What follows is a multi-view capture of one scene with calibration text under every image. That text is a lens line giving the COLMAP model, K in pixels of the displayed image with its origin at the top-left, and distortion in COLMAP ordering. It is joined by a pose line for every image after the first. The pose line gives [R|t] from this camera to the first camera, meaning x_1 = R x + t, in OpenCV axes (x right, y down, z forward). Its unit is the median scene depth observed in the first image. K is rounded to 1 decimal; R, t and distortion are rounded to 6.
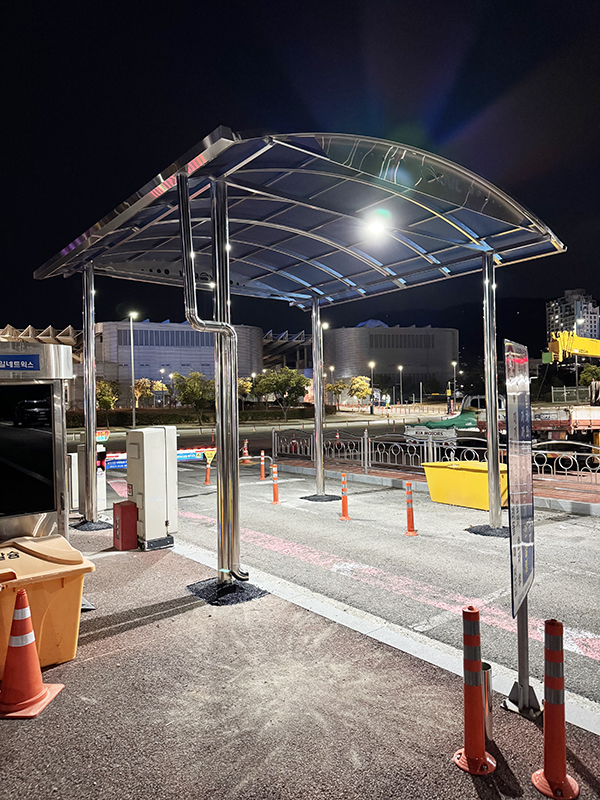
lens RADIAL K [[554.9, 0, 300.0], [0, 554.9, 400.0], [0, 0, 1]] dist [0.119661, -0.183352]
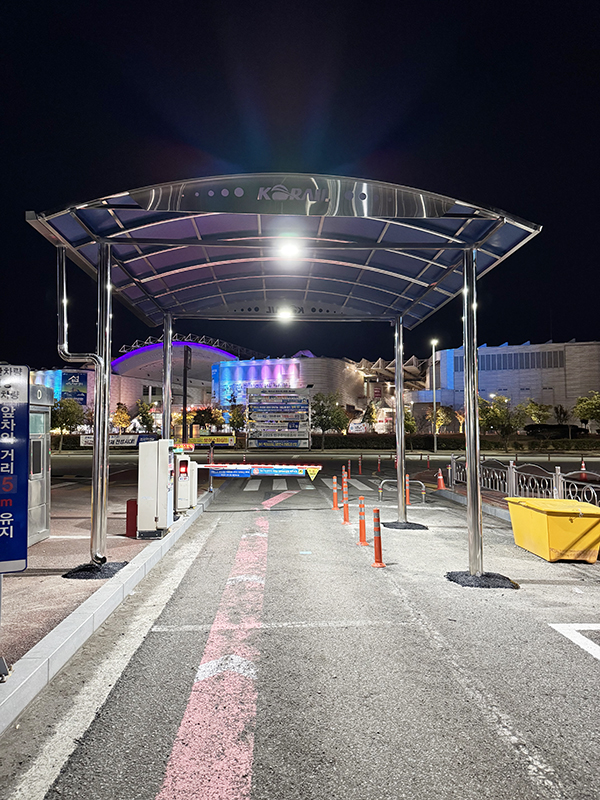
lens RADIAL K [[554.9, 0, 300.0], [0, 554.9, 400.0], [0, 0, 1]] dist [0.119661, -0.183352]
pose [[0.808809, -0.012070, -0.587947, 0.733170], [-0.015077, 0.999035, -0.041251, 0.007385], [0.587877, 0.042229, 0.807847, 0.190054]]
